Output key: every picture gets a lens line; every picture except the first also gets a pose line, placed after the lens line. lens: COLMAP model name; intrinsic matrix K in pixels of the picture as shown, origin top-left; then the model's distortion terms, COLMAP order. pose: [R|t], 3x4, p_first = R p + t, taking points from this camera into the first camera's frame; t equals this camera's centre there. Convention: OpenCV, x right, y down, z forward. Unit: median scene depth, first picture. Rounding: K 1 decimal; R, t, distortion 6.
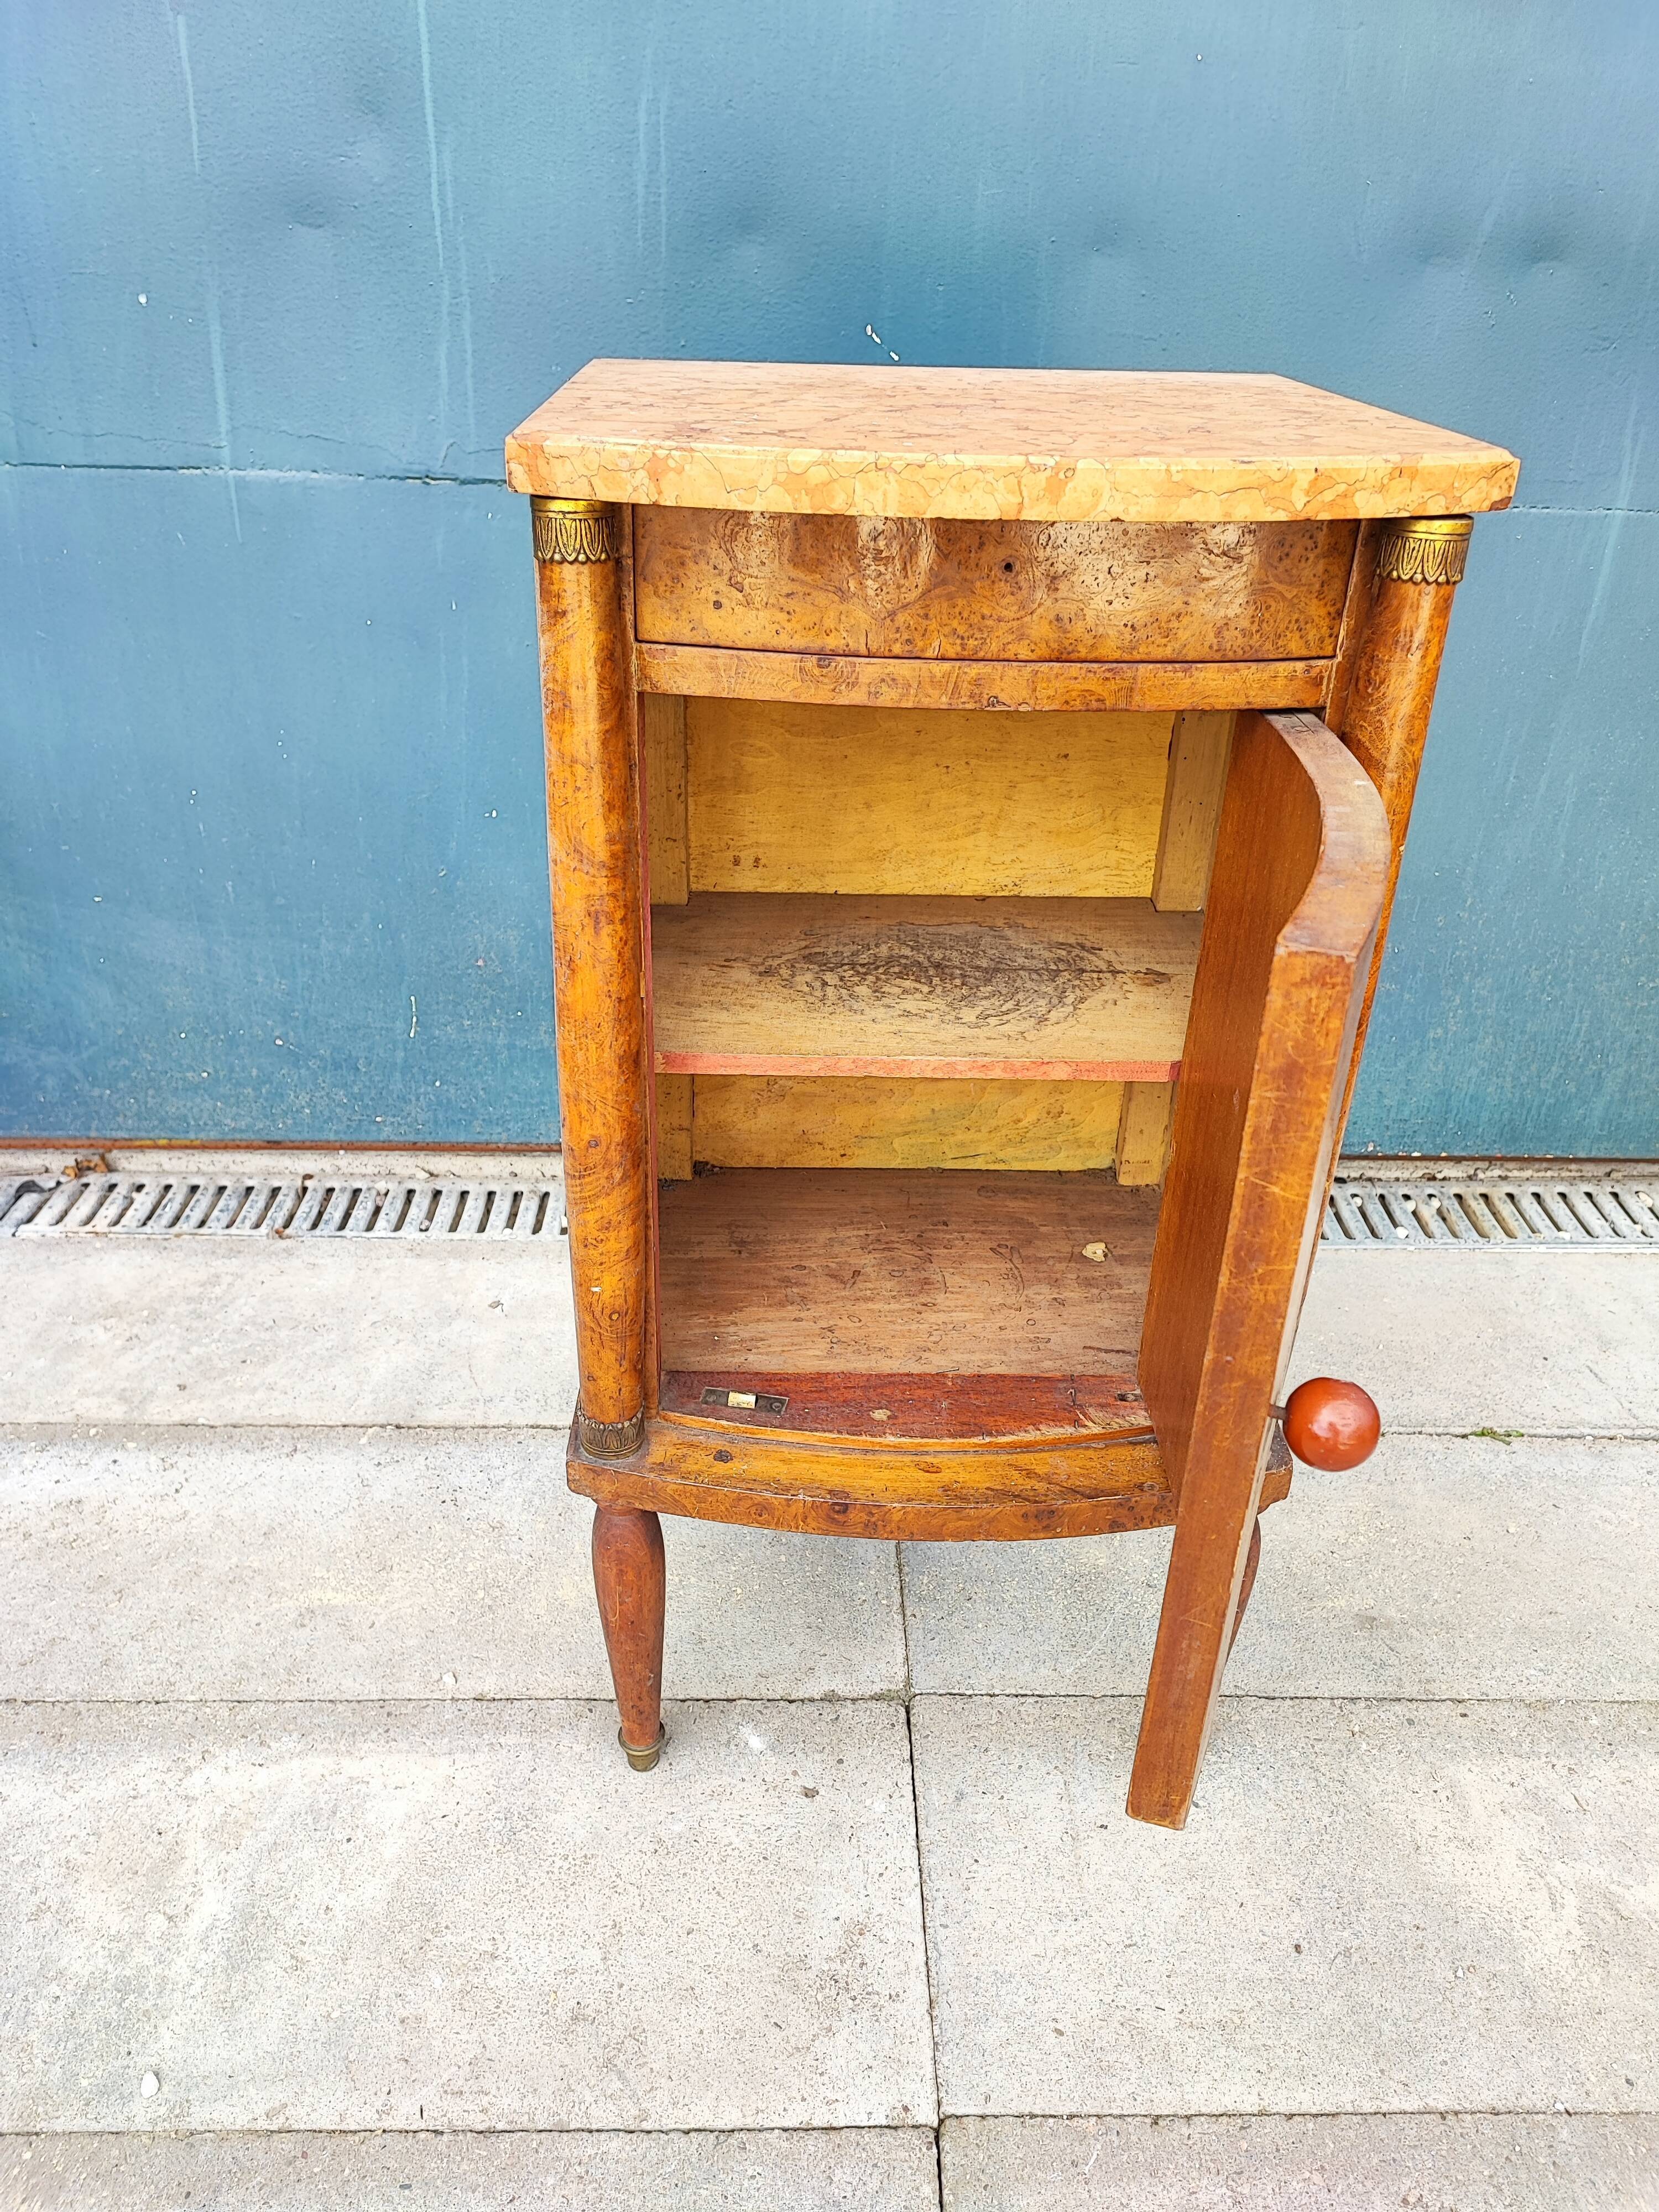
lens RADIAL K [[1589.5, 0, 834.7], [0, 1589.5, 1114.2], [0, 0, 1]] dist [0.069227, -0.083162]
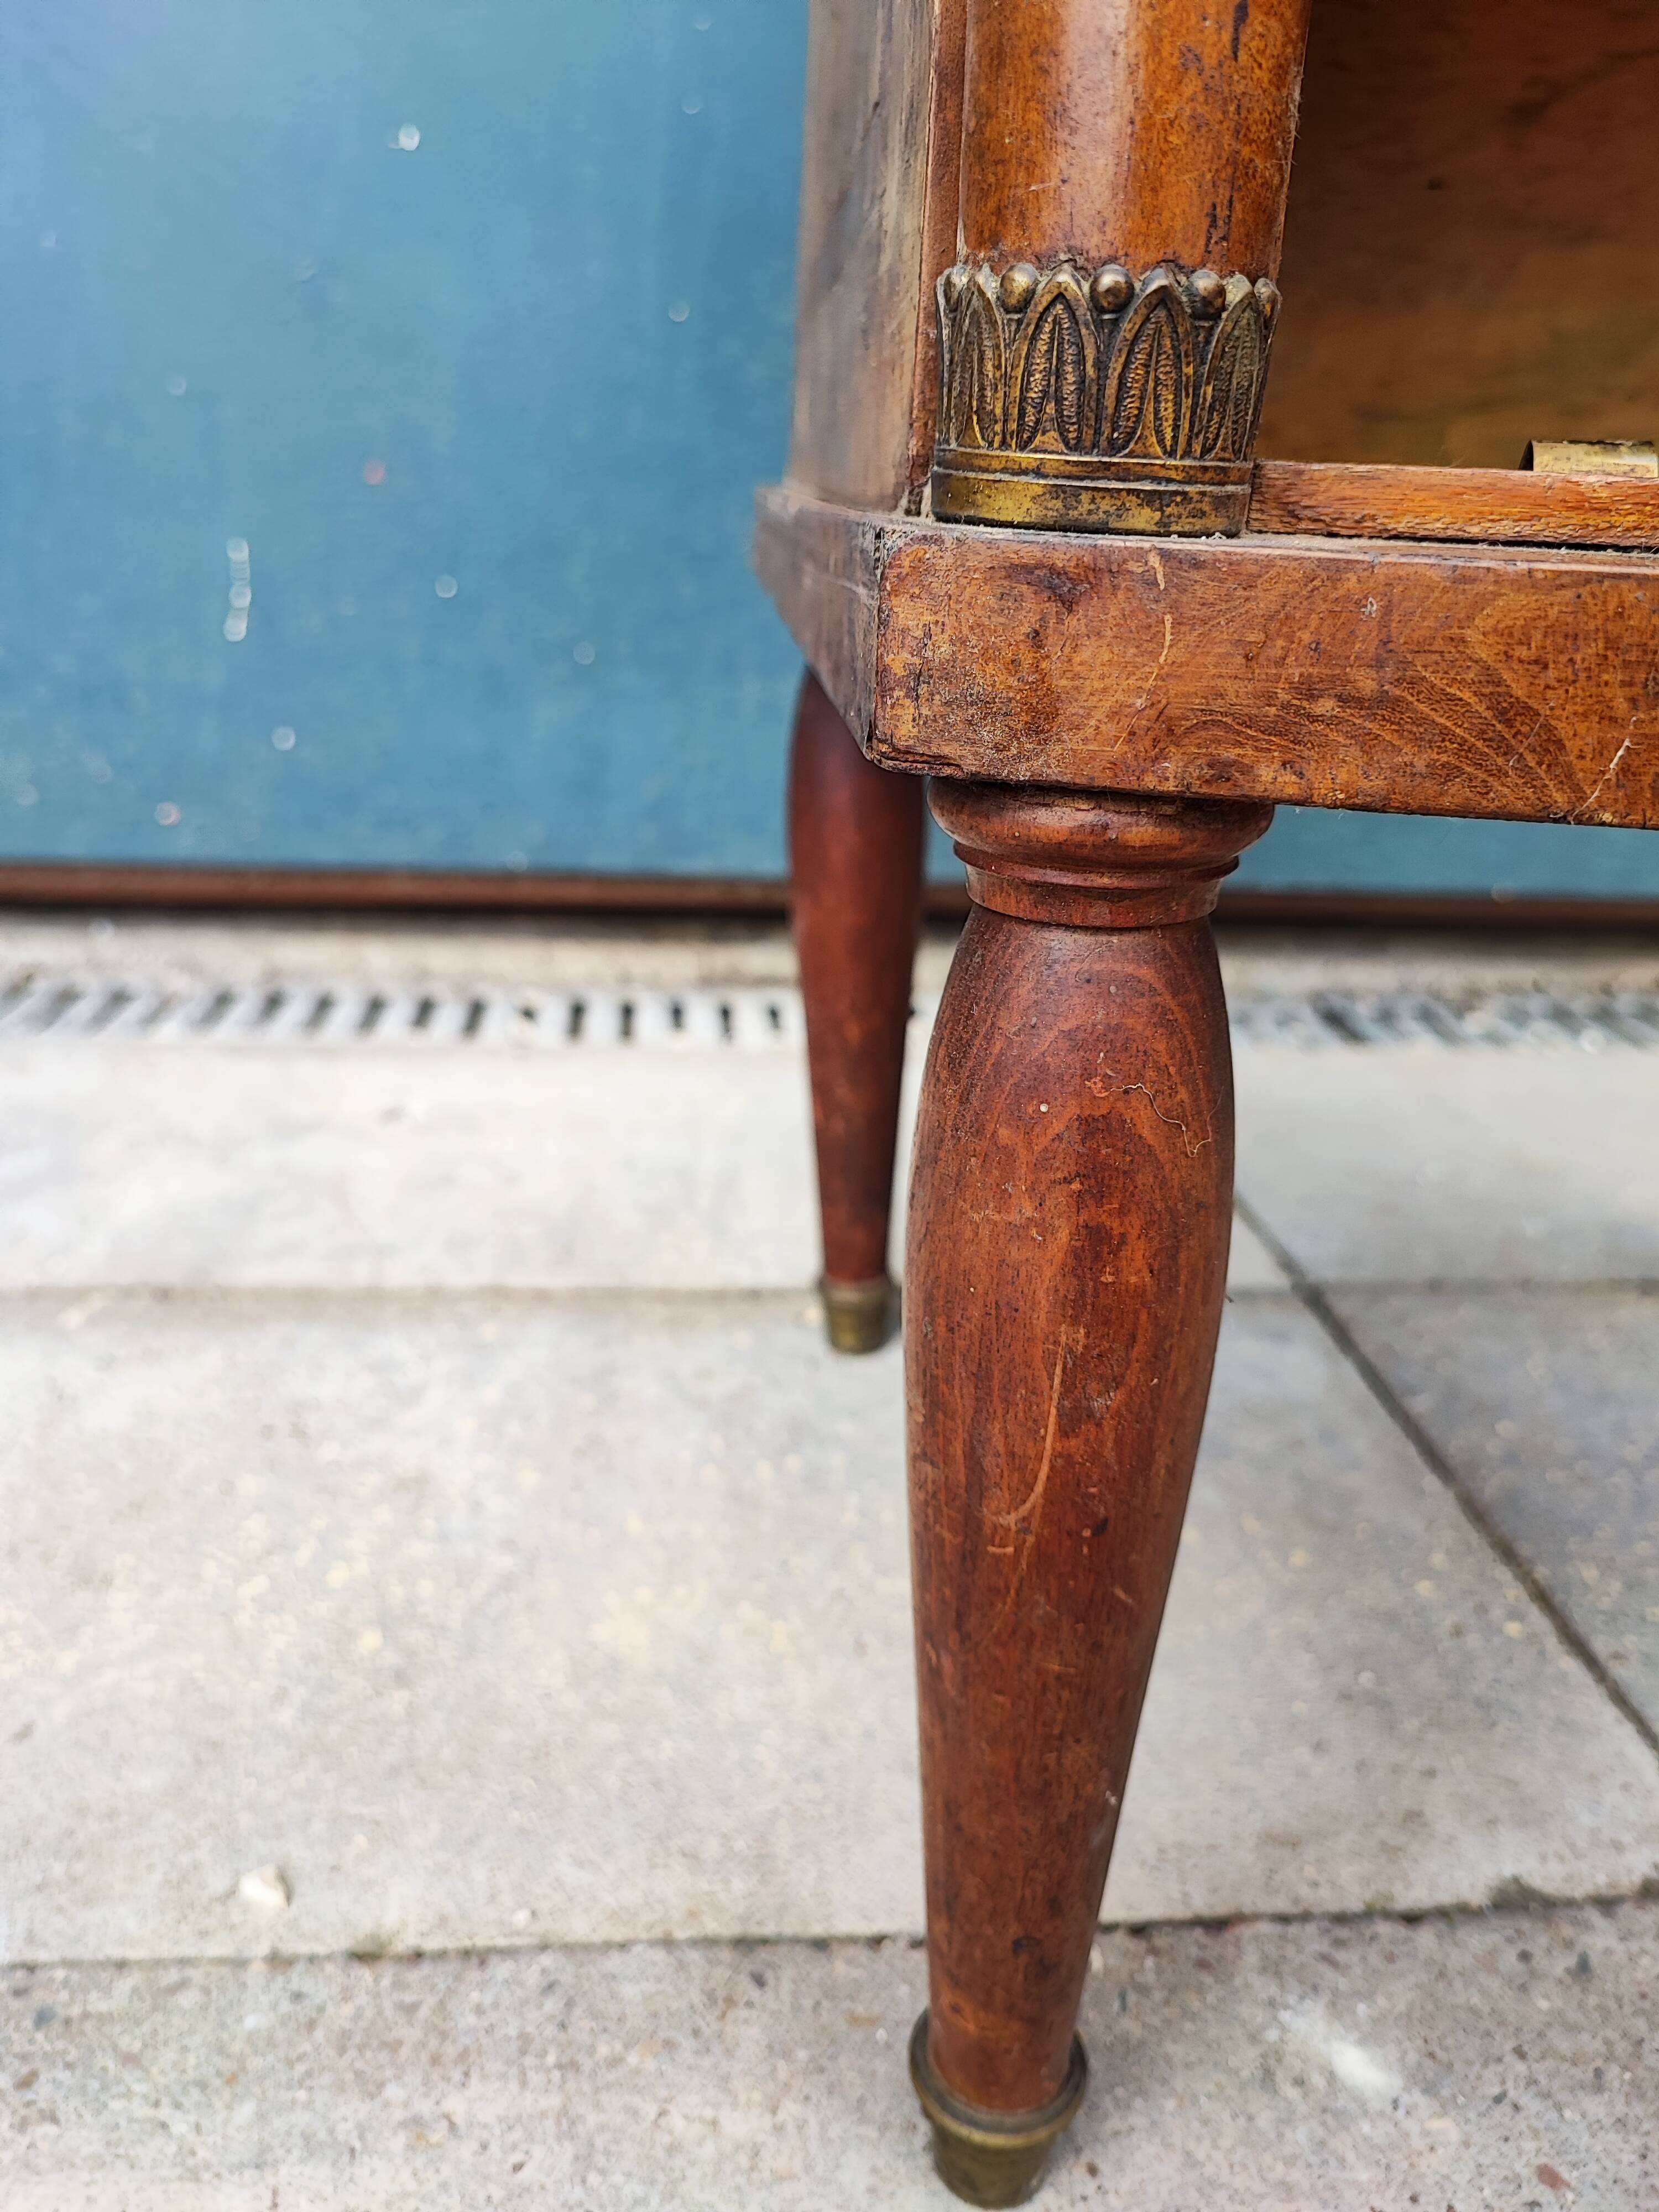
lens RADIAL K [[1661.1, 0, 841.5], [0, 1661.1, 1105.0], [0, 0, 1]] dist [-0.000620, -0.029906]
pose [[0.997422, -0.010489, 0.070992, -0.159524], [0.020243, 0.990211, -0.138102, 0.261847], [-0.068848, 0.139183, 0.987870, 0.694803]]
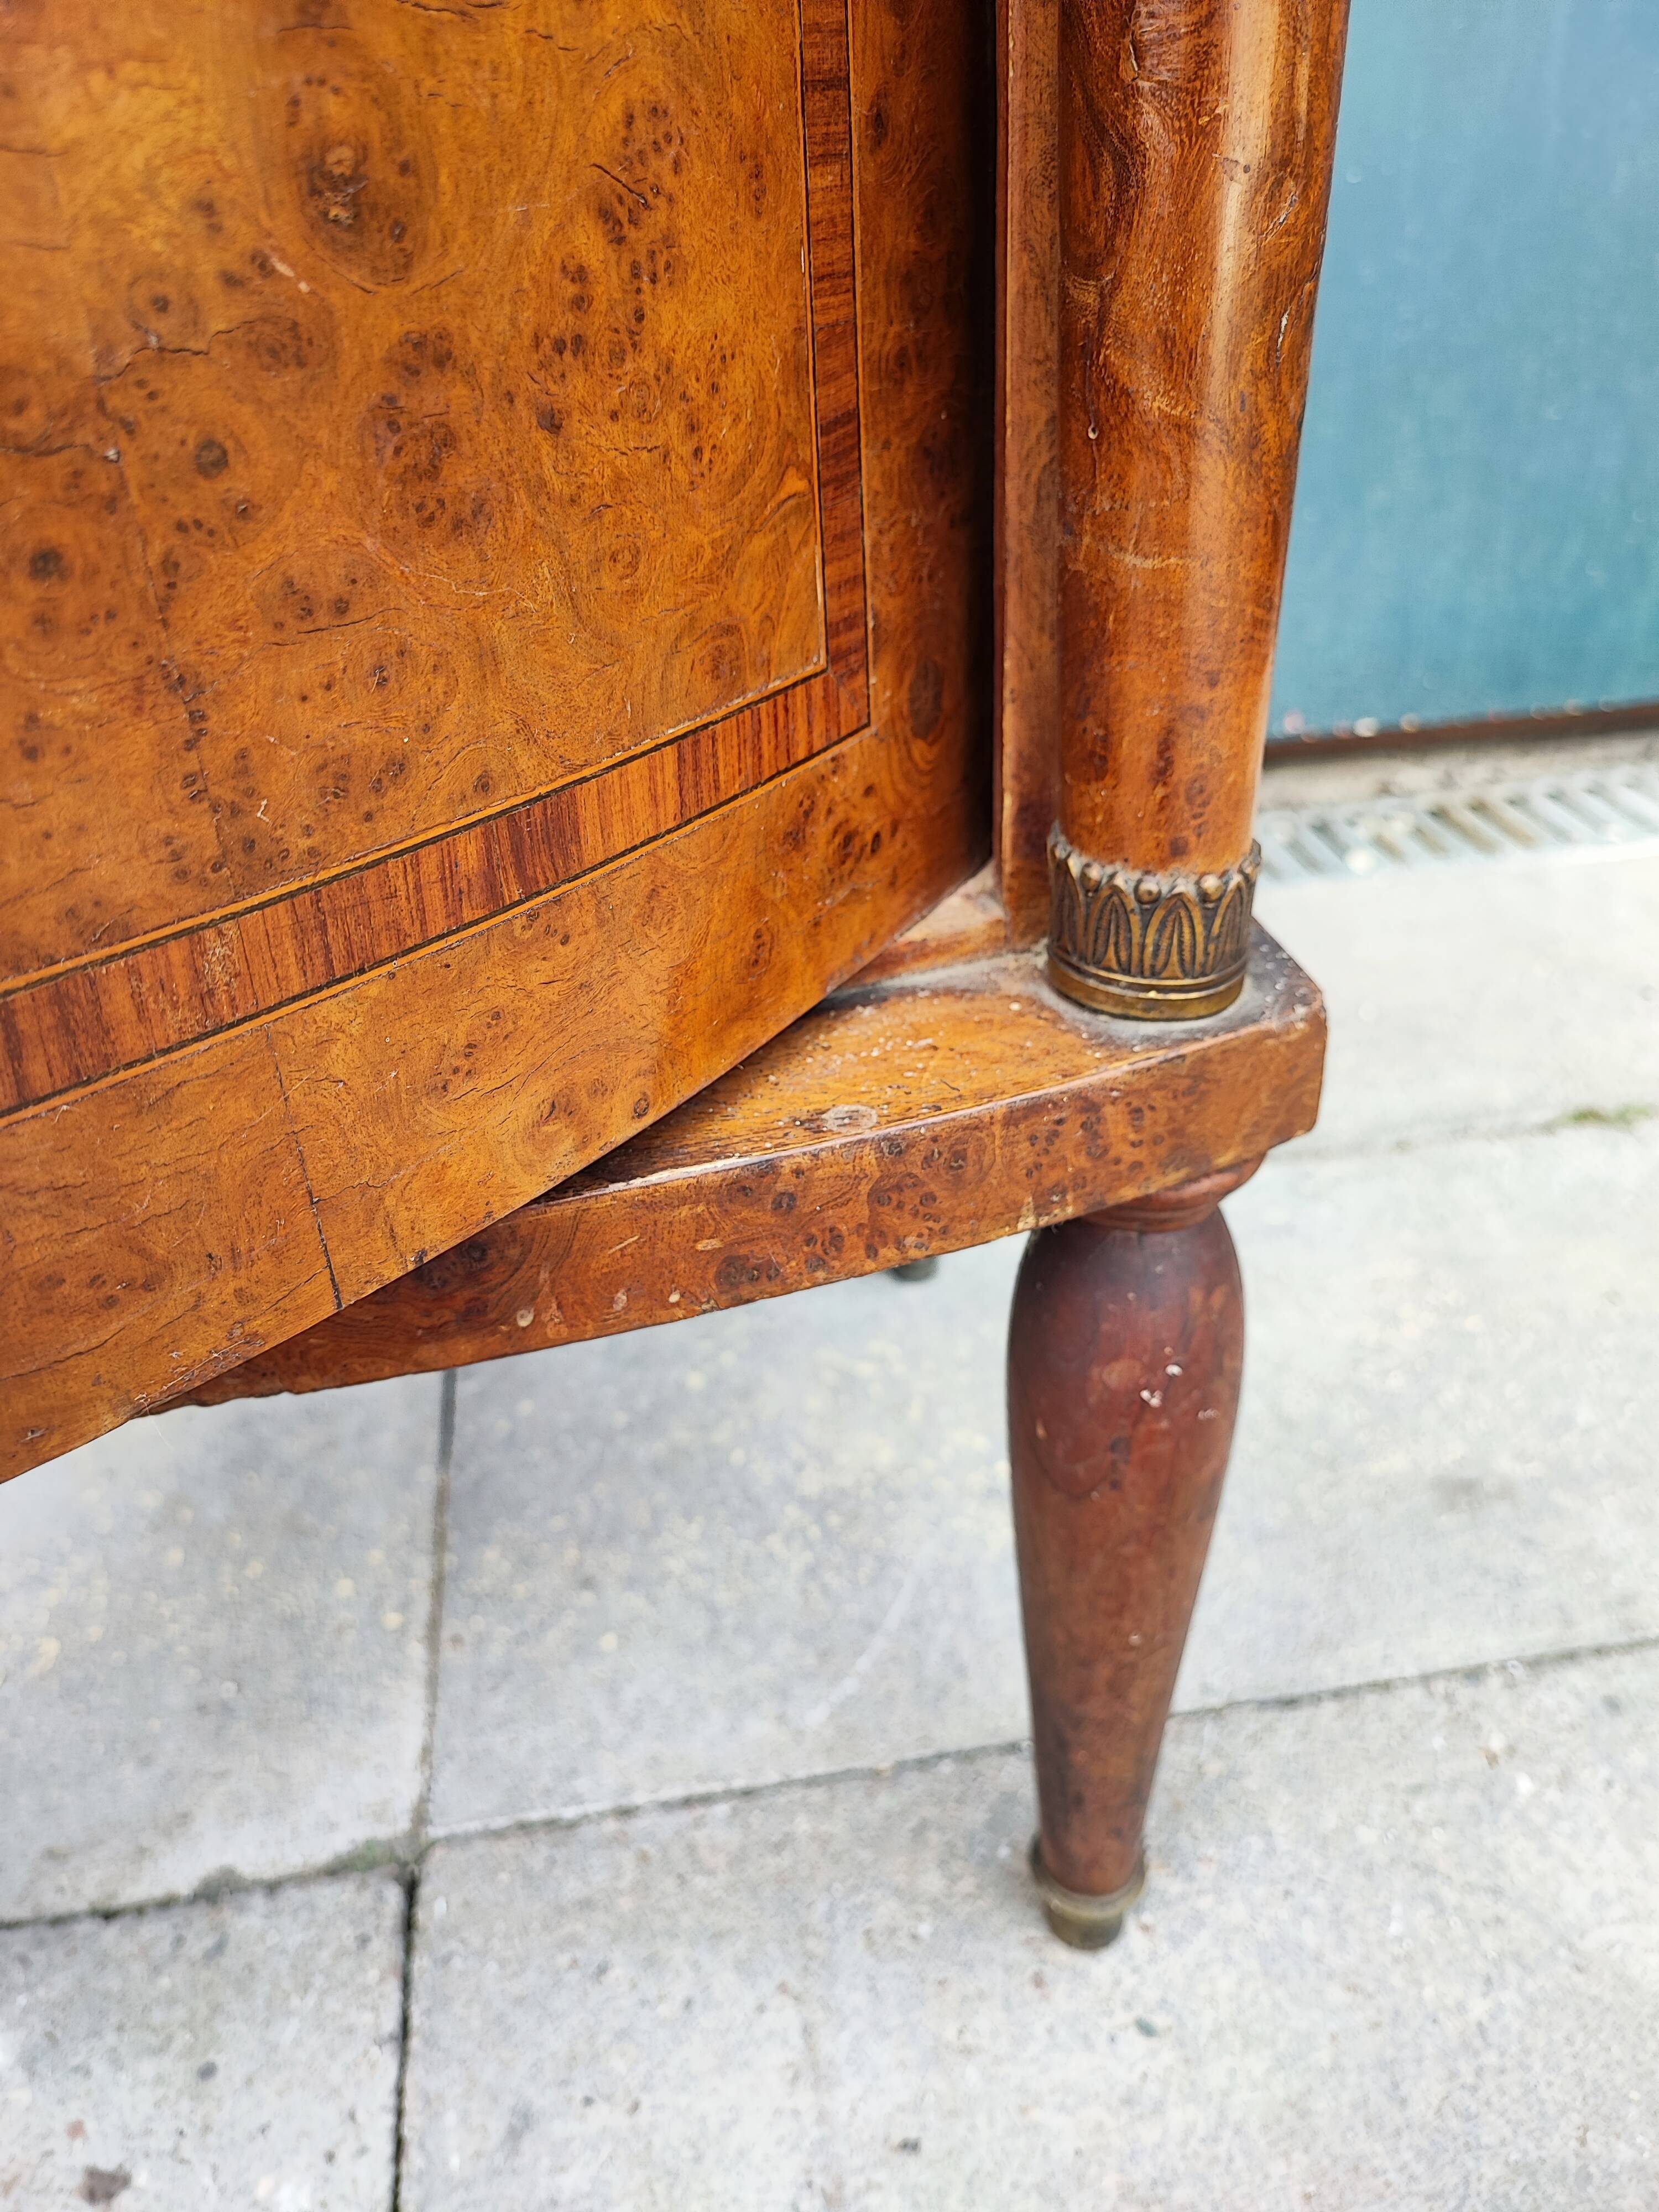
lens RADIAL K [[1661.1, 0, 841.5], [0, 1661.1, 1105.0], [0, 0, 1]] dist [-0.000620, -0.029906]
pose [[0.987434, -0.133345, 0.084810, 0.145224], [0.131173, 0.990884, 0.030714, 0.186545], [-0.088132, -0.019203, 0.995924, 0.603629]]
